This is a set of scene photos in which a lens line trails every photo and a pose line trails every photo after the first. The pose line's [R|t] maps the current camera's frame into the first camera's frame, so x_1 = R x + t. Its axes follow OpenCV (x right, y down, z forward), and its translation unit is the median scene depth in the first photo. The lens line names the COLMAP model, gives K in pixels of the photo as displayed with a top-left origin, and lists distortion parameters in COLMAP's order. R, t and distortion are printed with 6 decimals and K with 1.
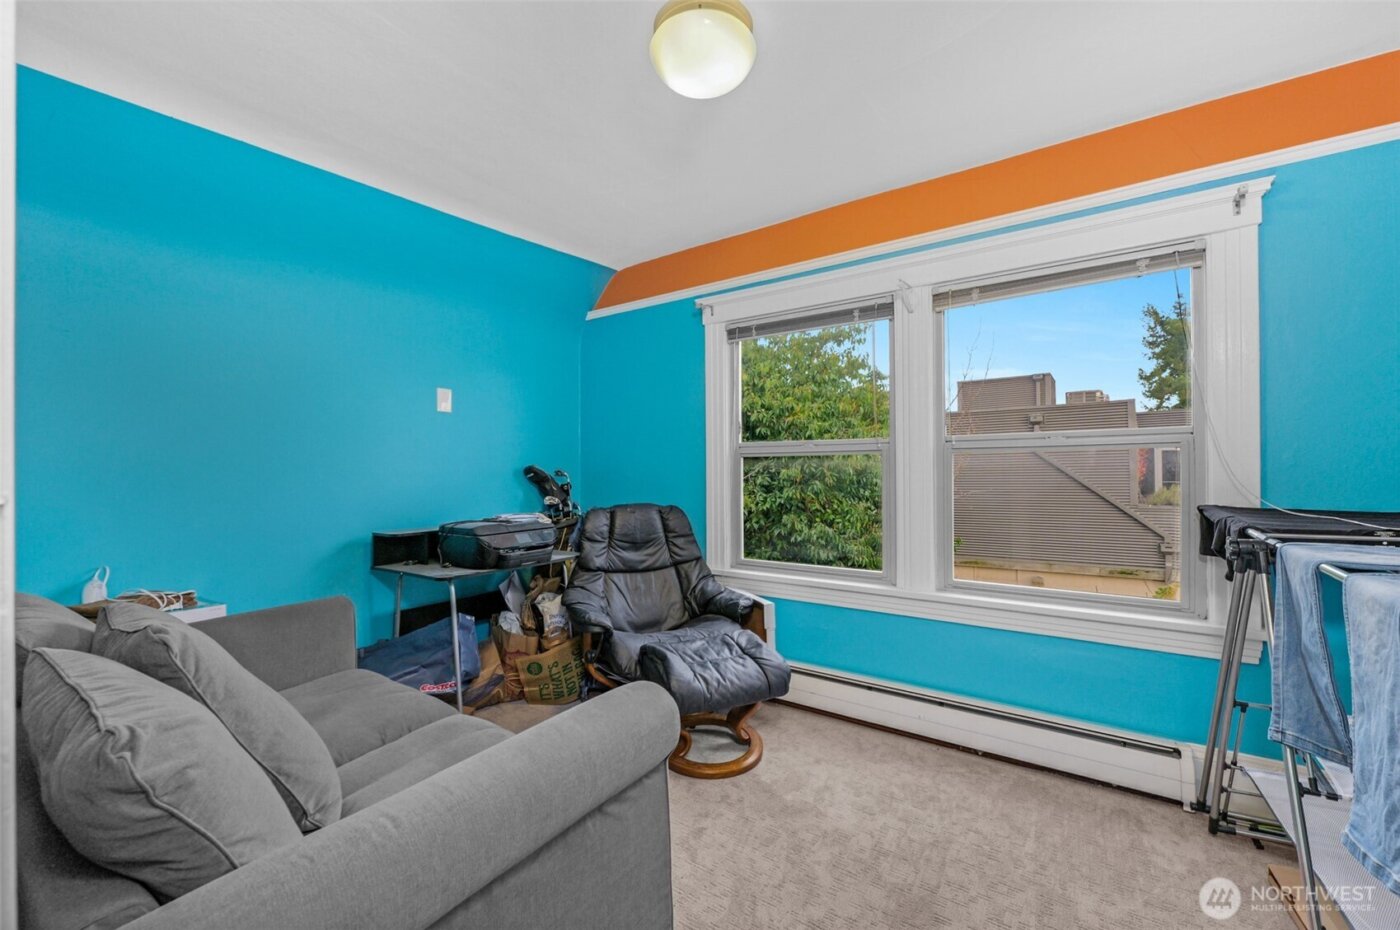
lens RADIAL K [[554.9, 0, 704.6], [0, 554.9, 468.7], [0, 0, 1]] dist [0.011145, -0.000225]
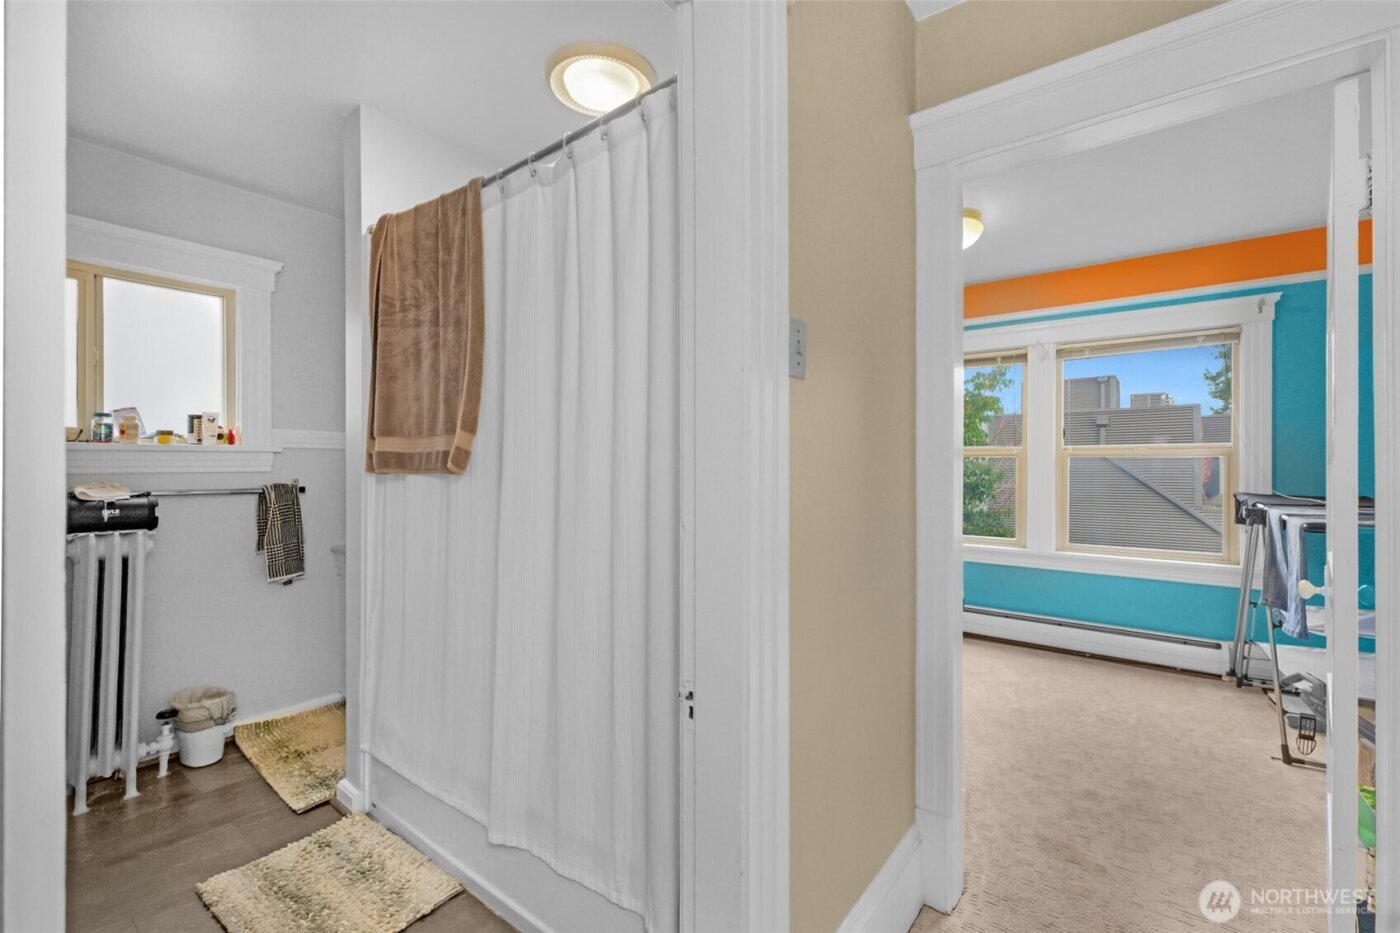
lens RADIAL K [[600.7, 0, 694.7], [0, 600.7, 460.7], [0, 0, 1]] dist [-0.000731, 0.000069]
pose [[0.998924, 0.013487, -0.044376, -0.578097], [-0.013784, 0.999885, -0.006390, 0.005411], [0.044285, 0.006995, 0.998994, -0.772959]]
